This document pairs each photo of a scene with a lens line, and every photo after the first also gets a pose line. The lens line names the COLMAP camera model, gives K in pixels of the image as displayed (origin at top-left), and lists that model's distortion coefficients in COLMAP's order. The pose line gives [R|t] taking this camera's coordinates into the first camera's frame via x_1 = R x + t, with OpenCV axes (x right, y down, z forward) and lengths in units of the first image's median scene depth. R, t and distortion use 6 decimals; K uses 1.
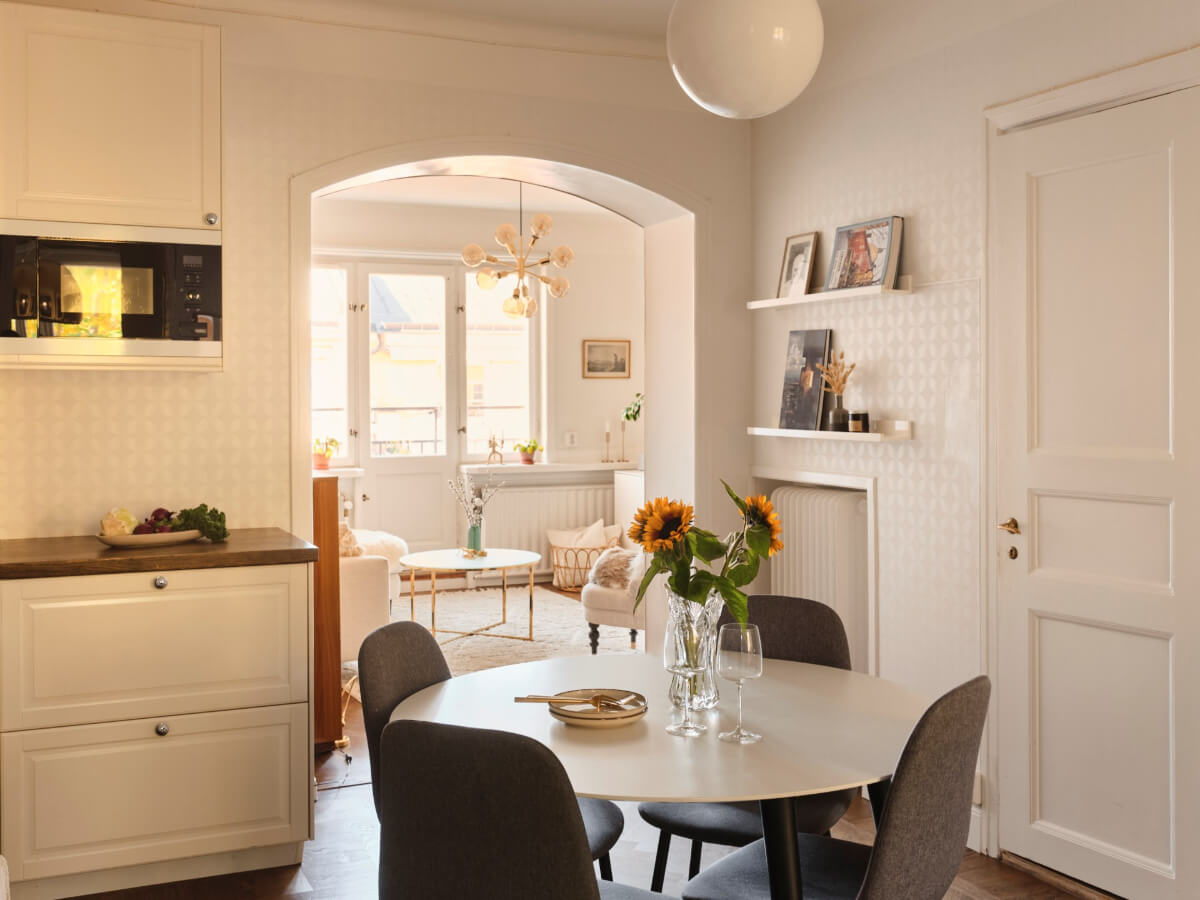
lens RADIAL K [[1222.8, 0, 600.4], [0, 1222.8, 444.2], [0, 0, 1]] dist [0.032711, 0.000000]
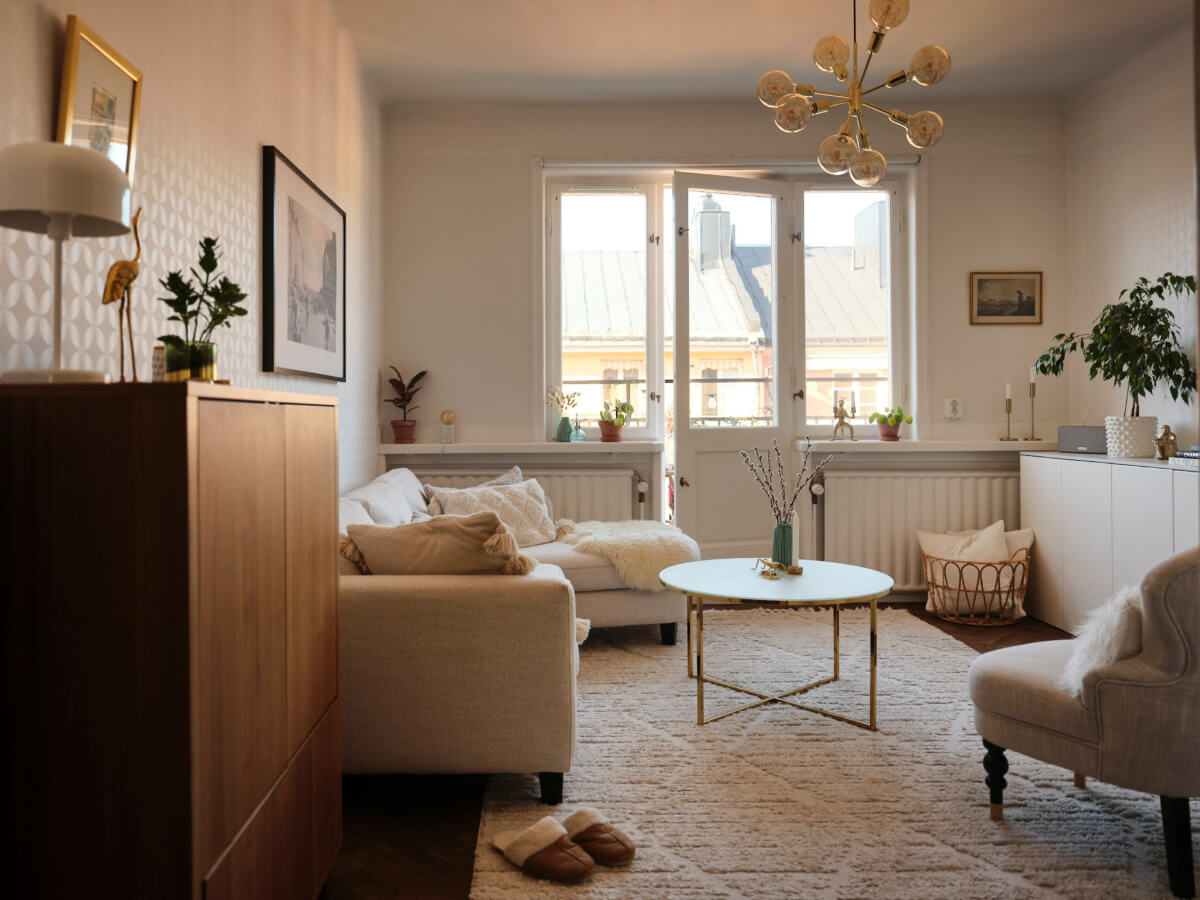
lens RADIAL K [[863.7, 0, 588.2], [0, 863.7, 411.5], [0, 0, 1]] dist [-0.007153, -0.004757]
pose [[0.907439, -0.004098, -0.420164, -0.005568], [-0.015213, 0.998976, -0.042600, 0.024002], [0.419909, 0.045049, 0.906448, 0.457196]]
